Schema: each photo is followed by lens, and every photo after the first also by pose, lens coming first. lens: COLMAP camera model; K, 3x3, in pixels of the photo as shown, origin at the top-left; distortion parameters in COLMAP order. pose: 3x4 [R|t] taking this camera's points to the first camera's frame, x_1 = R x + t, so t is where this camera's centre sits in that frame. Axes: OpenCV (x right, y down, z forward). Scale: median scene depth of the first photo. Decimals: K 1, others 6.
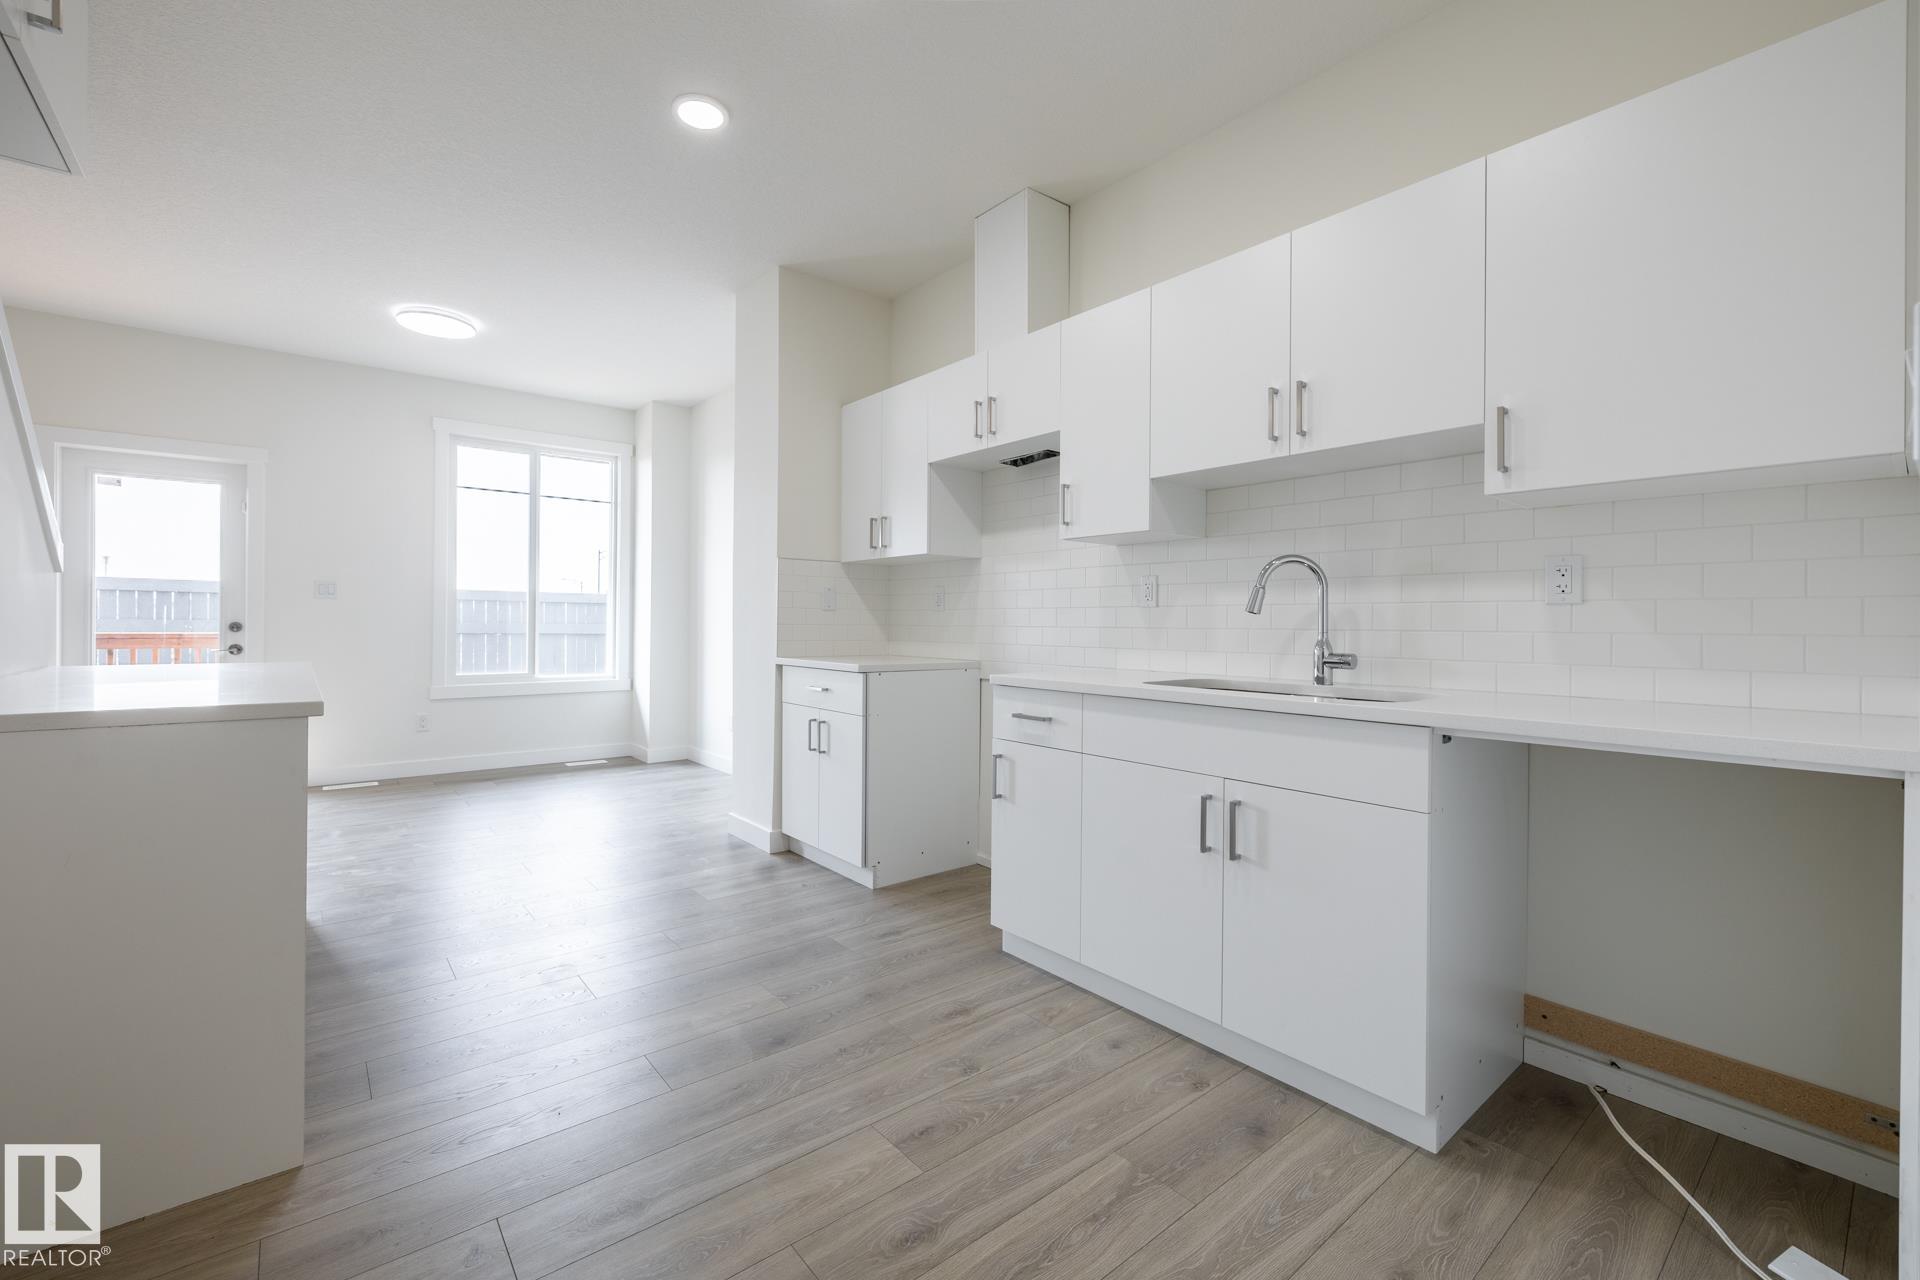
lens RADIAL K [[803.7, 0, 960.0], [0, 803.7, 640.0], [0, 0, 1]] dist [0.002446, 0.000389]
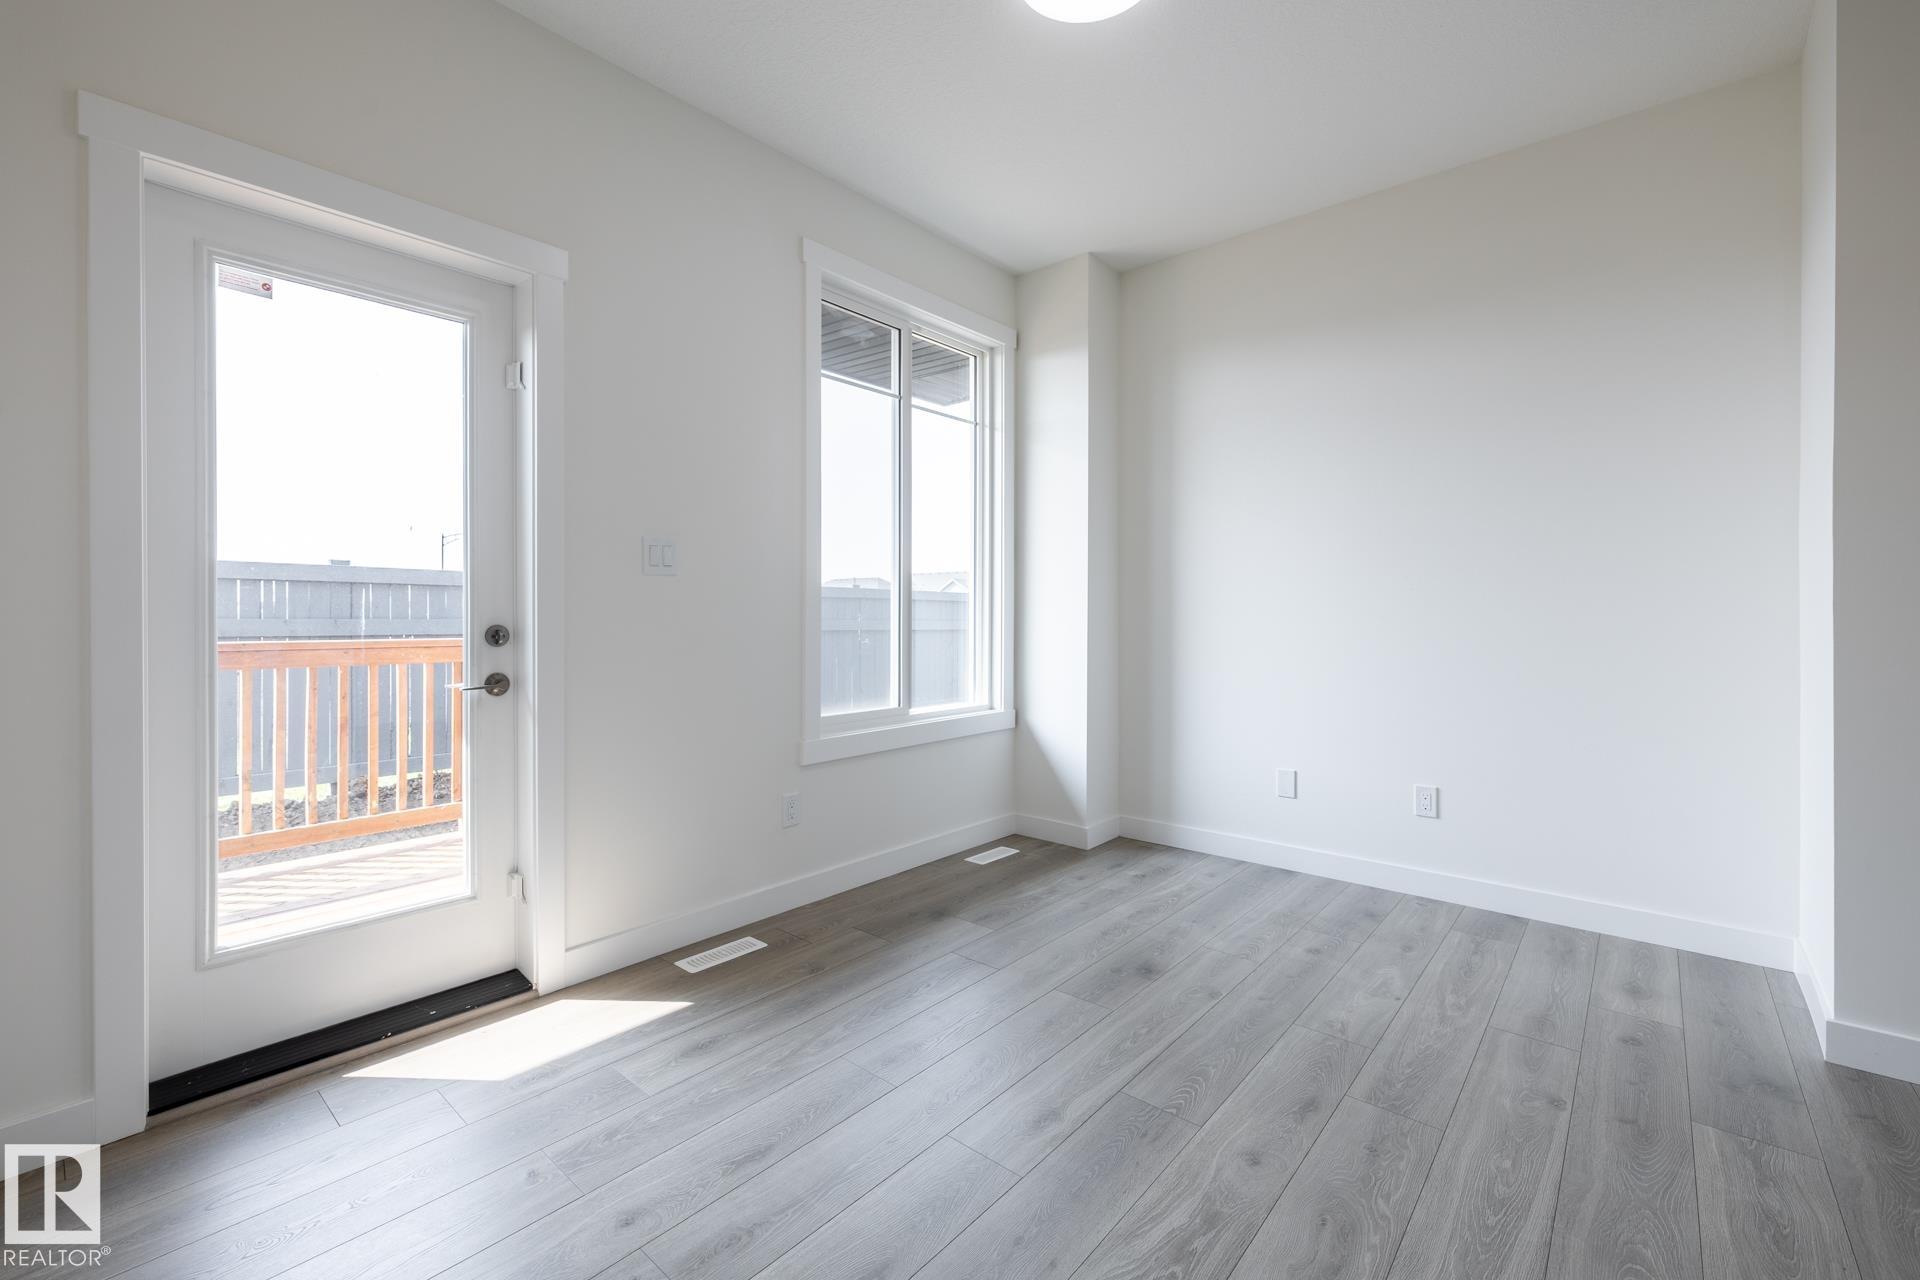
lens RADIAL K [[819.6, 0, 951.3], [0, 819.6, 620.5], [0, 0, 1]] dist [-0.001033, -0.000157]
pose [[0.987010, -0.005041, 0.160578, -0.643225], [0.005731, 0.999976, -0.003830, -0.019221], [-0.160555, 0.004700, 0.987016, 0.445670]]
